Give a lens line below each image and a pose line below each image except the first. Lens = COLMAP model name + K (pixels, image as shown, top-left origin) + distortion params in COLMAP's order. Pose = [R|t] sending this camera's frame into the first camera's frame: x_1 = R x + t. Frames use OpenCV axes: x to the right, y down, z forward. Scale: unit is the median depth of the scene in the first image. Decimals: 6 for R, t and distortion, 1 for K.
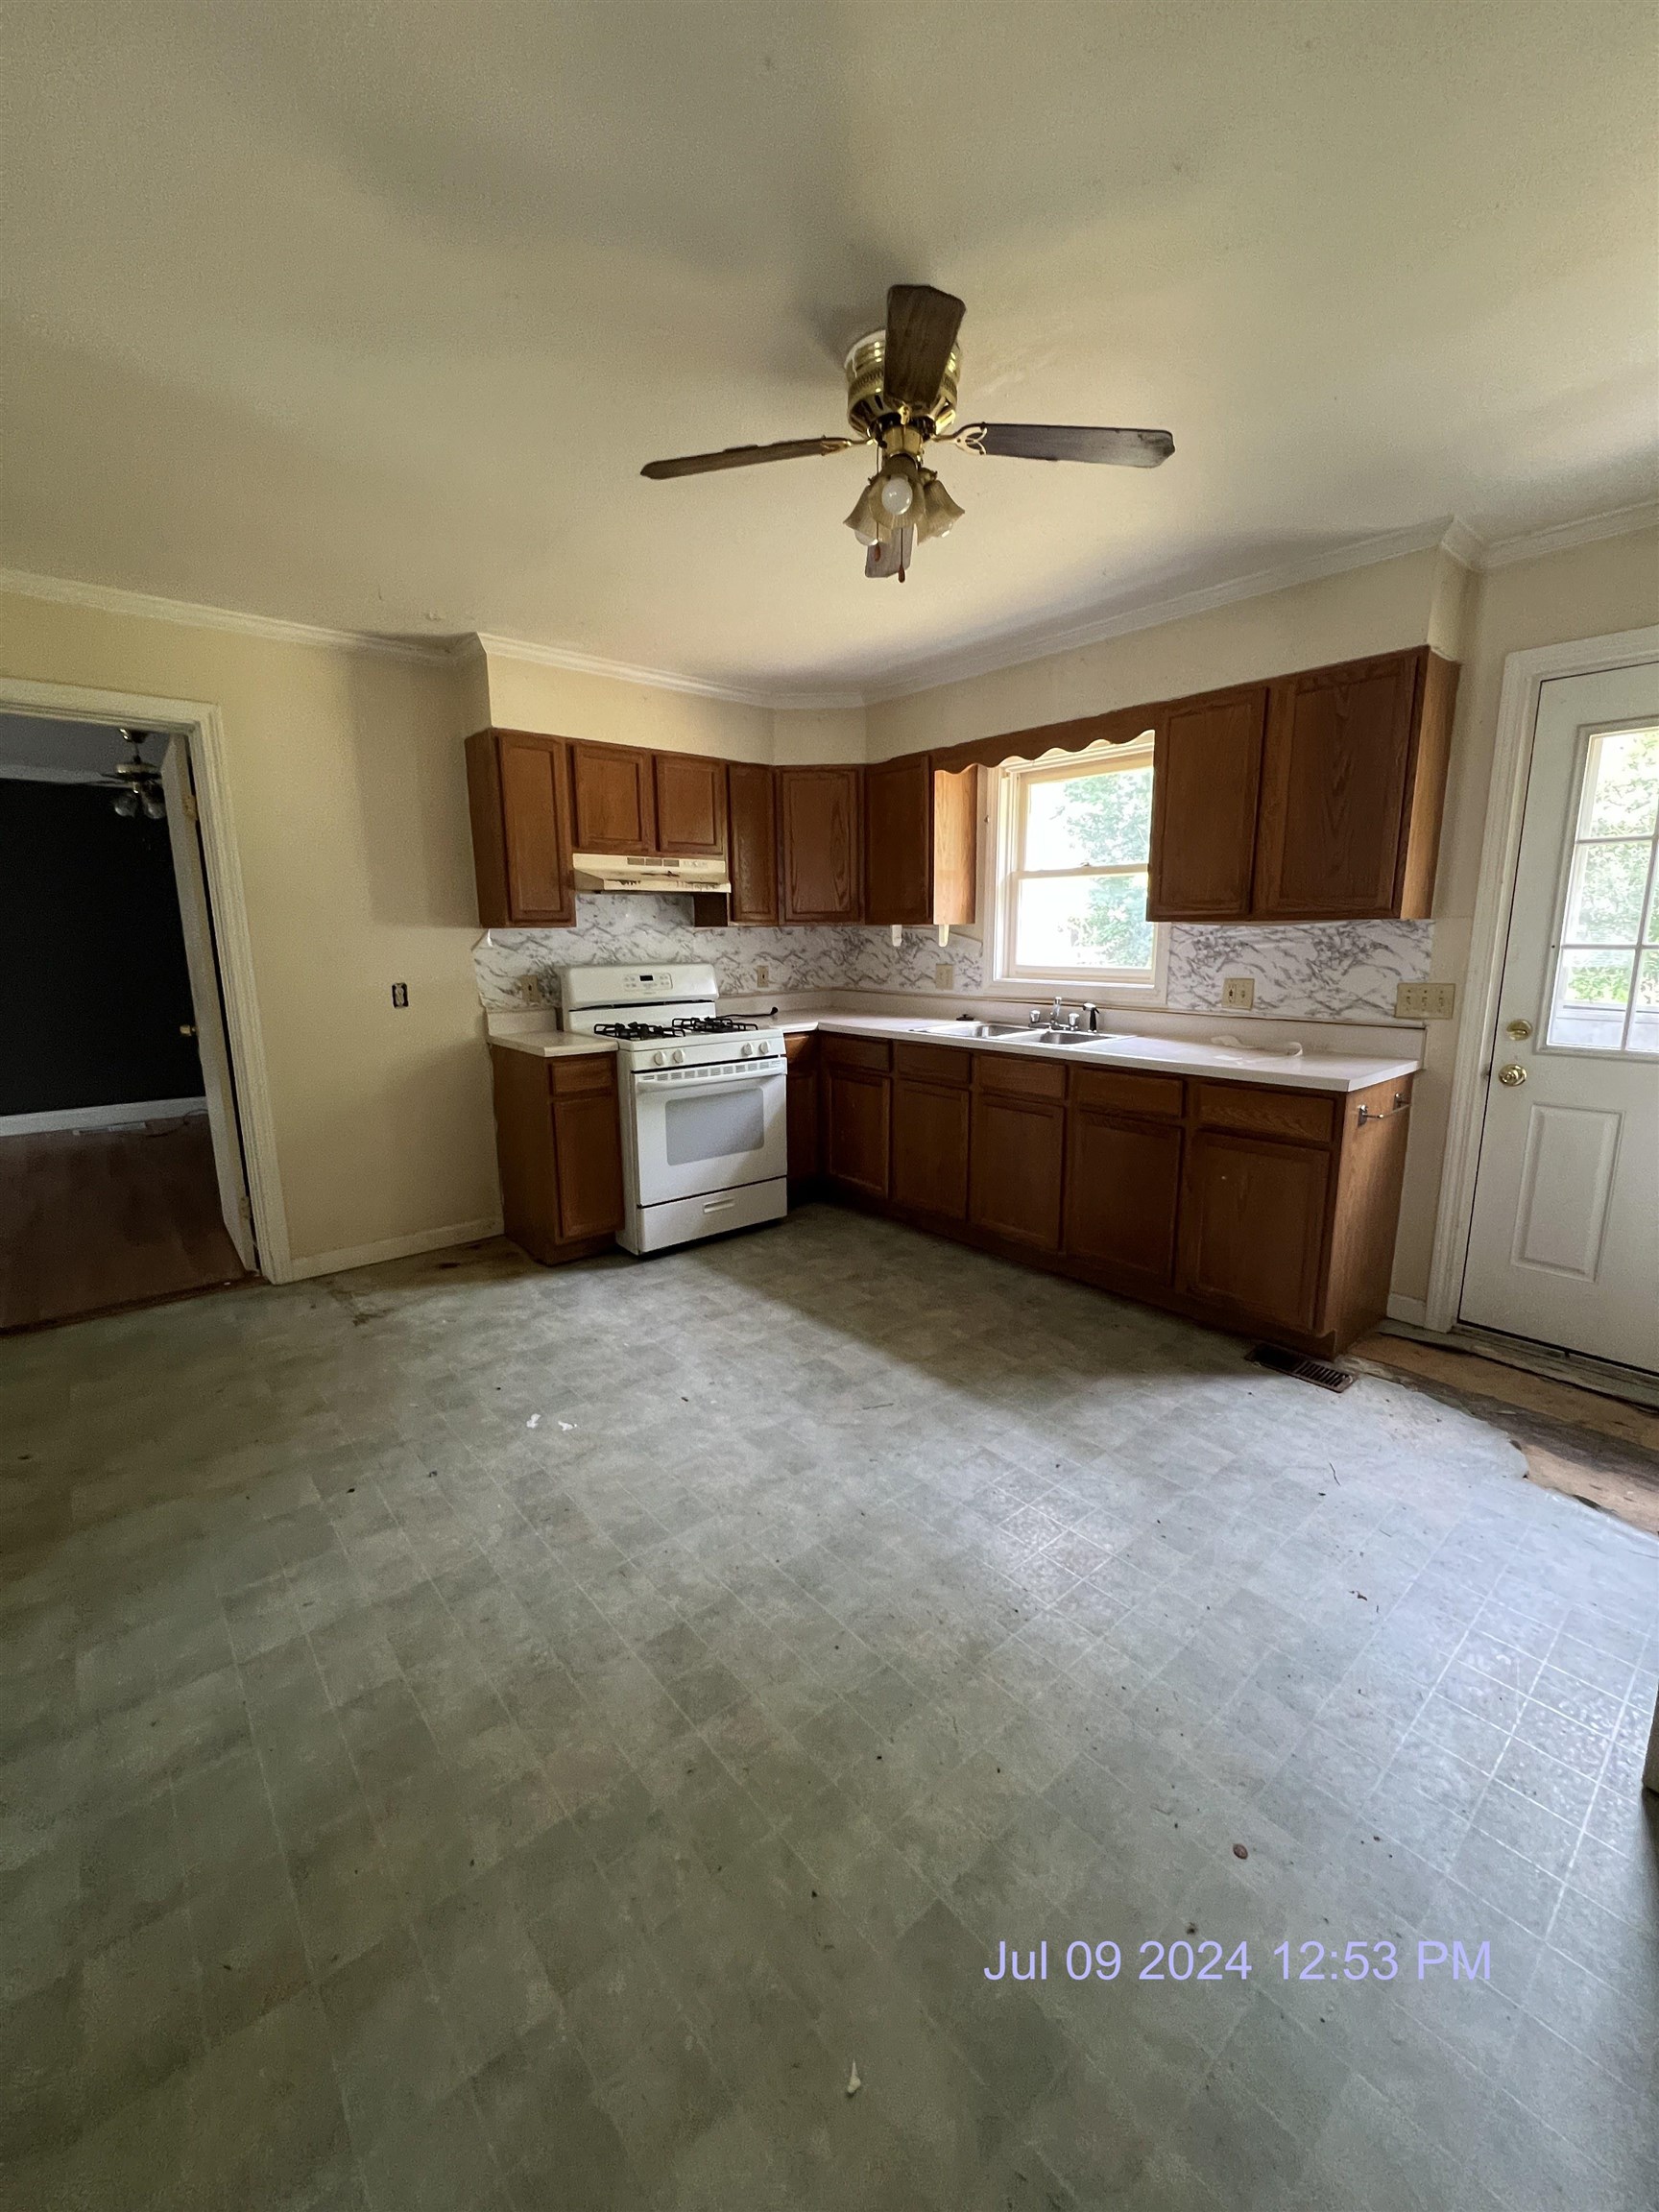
lens RADIAL K [[879.6, 0, 829.5], [0, 879.6, 1106.0], [0, 0, 1]] dist [0.000556, 0.000003]
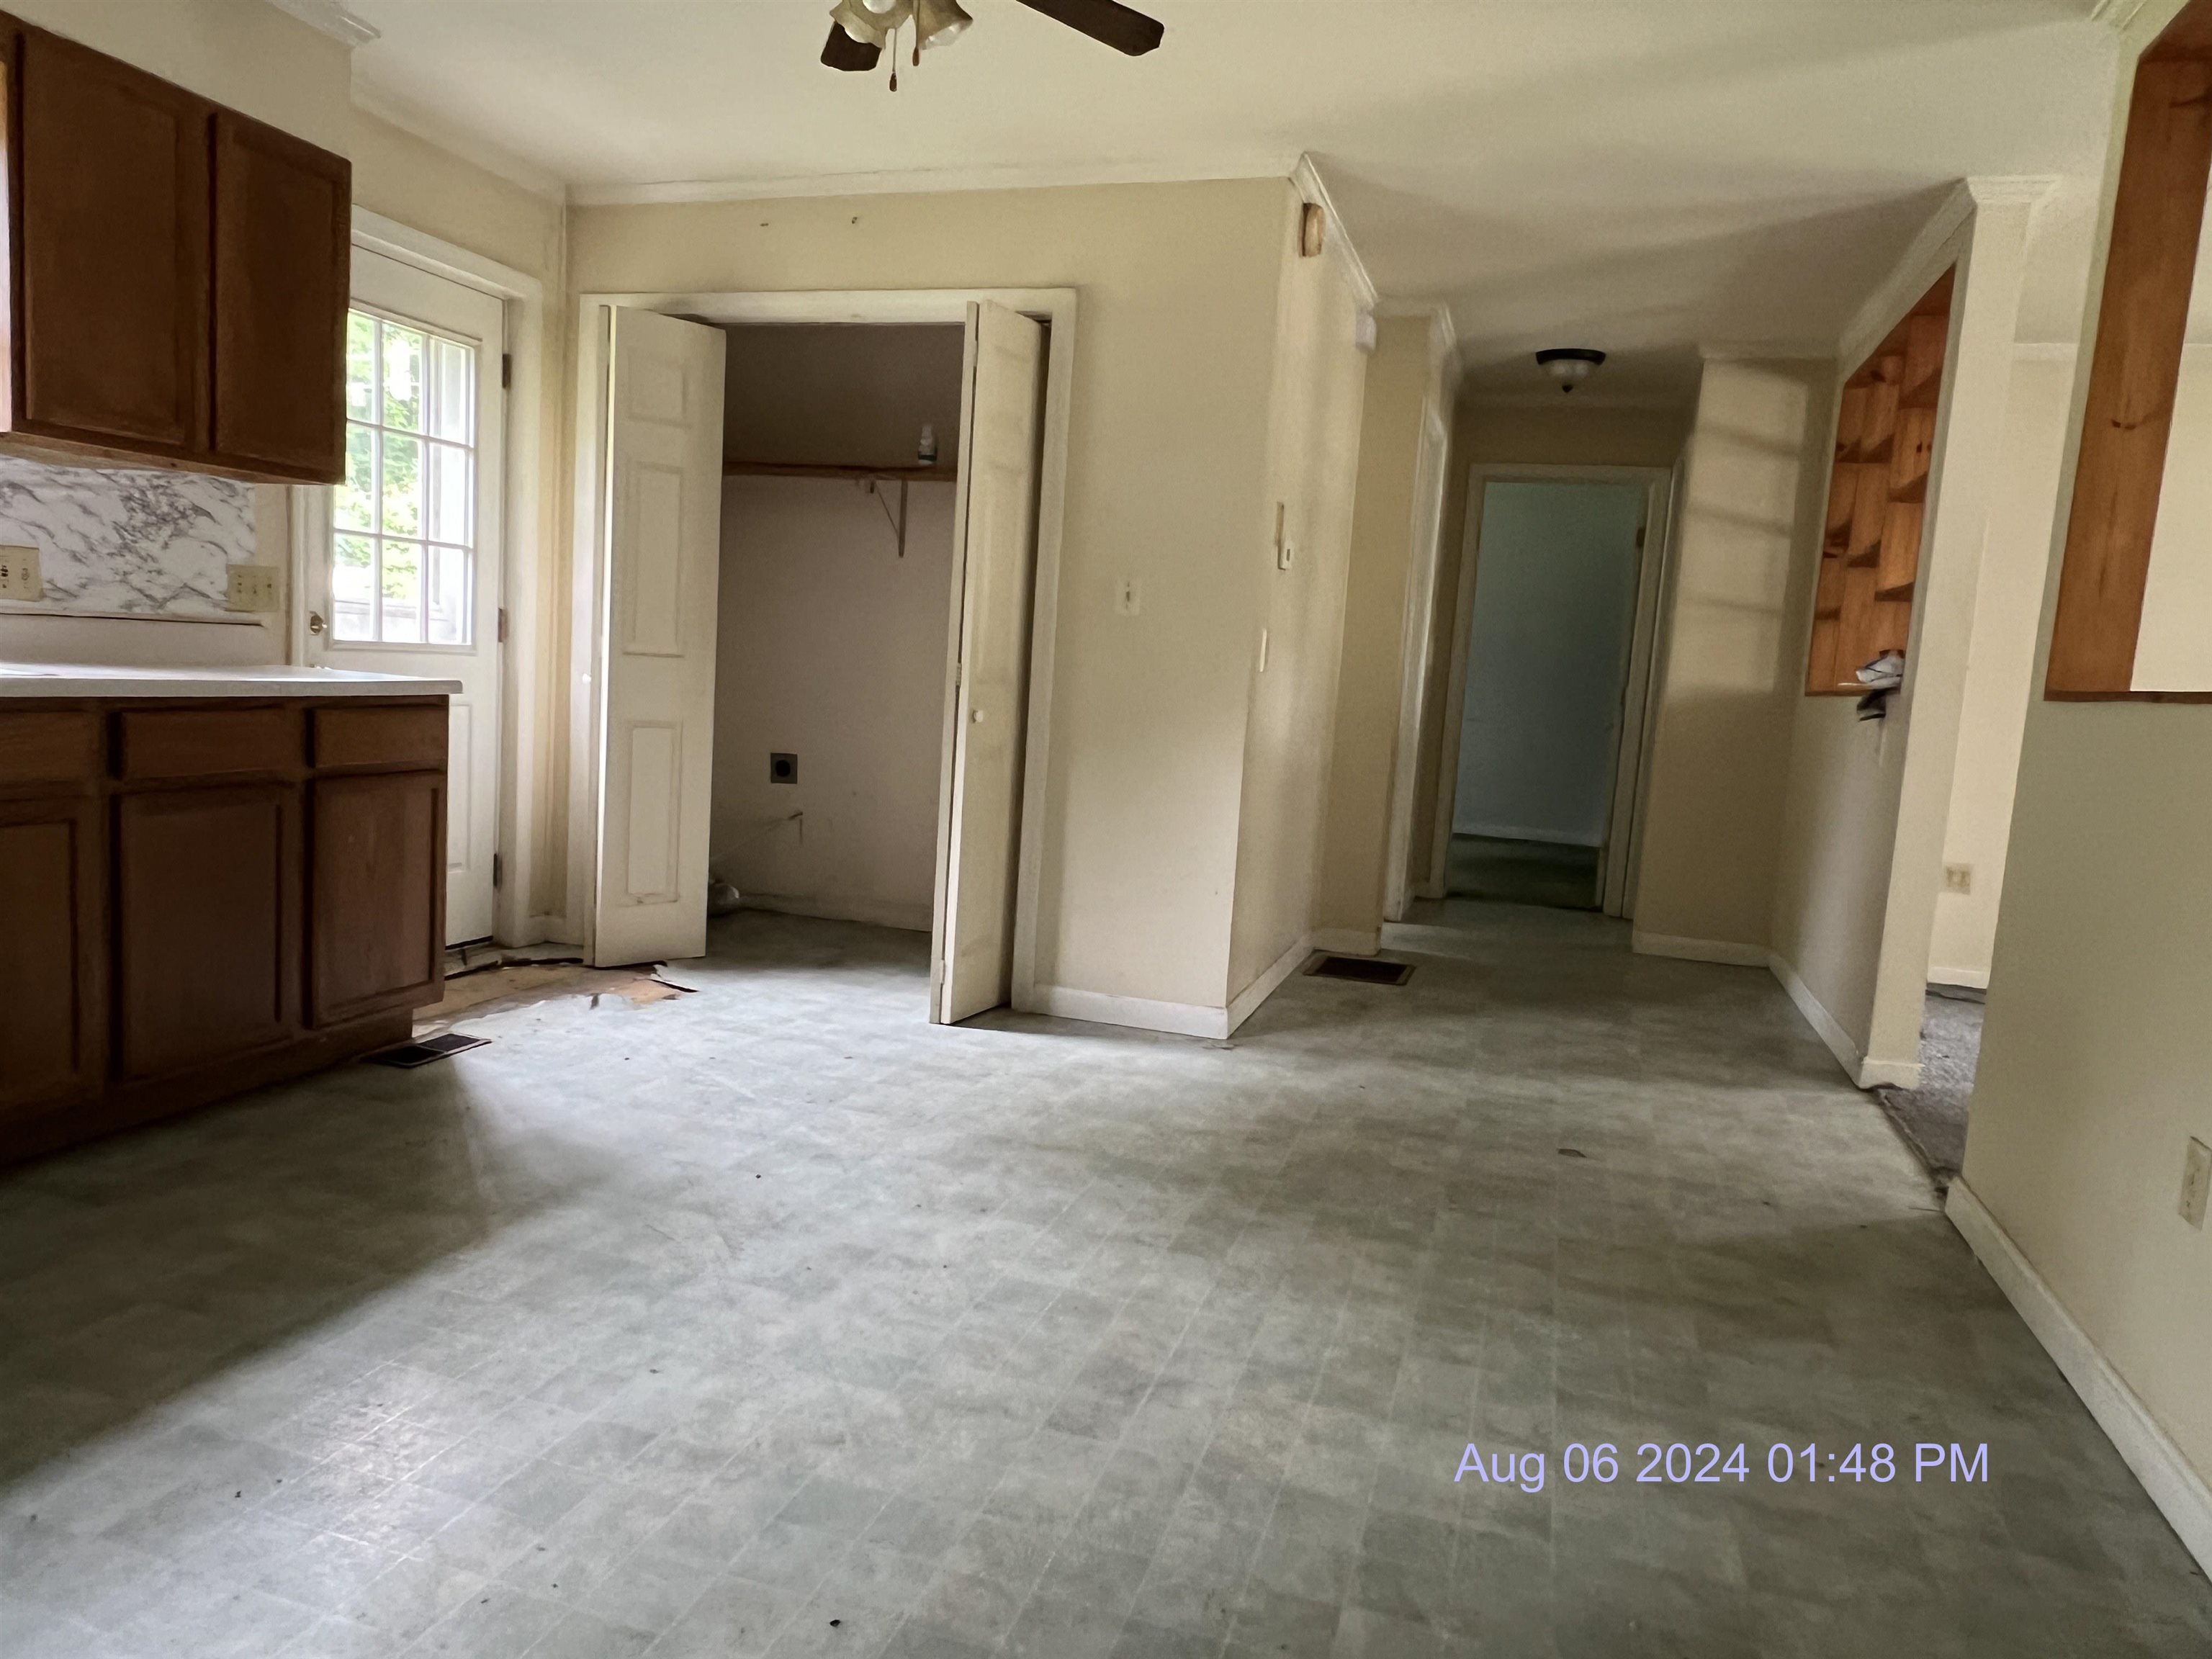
lens RADIAL K [[1486.2, 0, 1106.0], [0, 1486.2, 829.5], [0, 0, 1]] dist [-0.005470, -0.002302]
pose [[-0.531517, -0.122075, 0.838205, -0.930032], [0.105270, 0.972369, 0.208368, -0.116486], [-0.840481, 0.198989, -0.503979, 1.175057]]
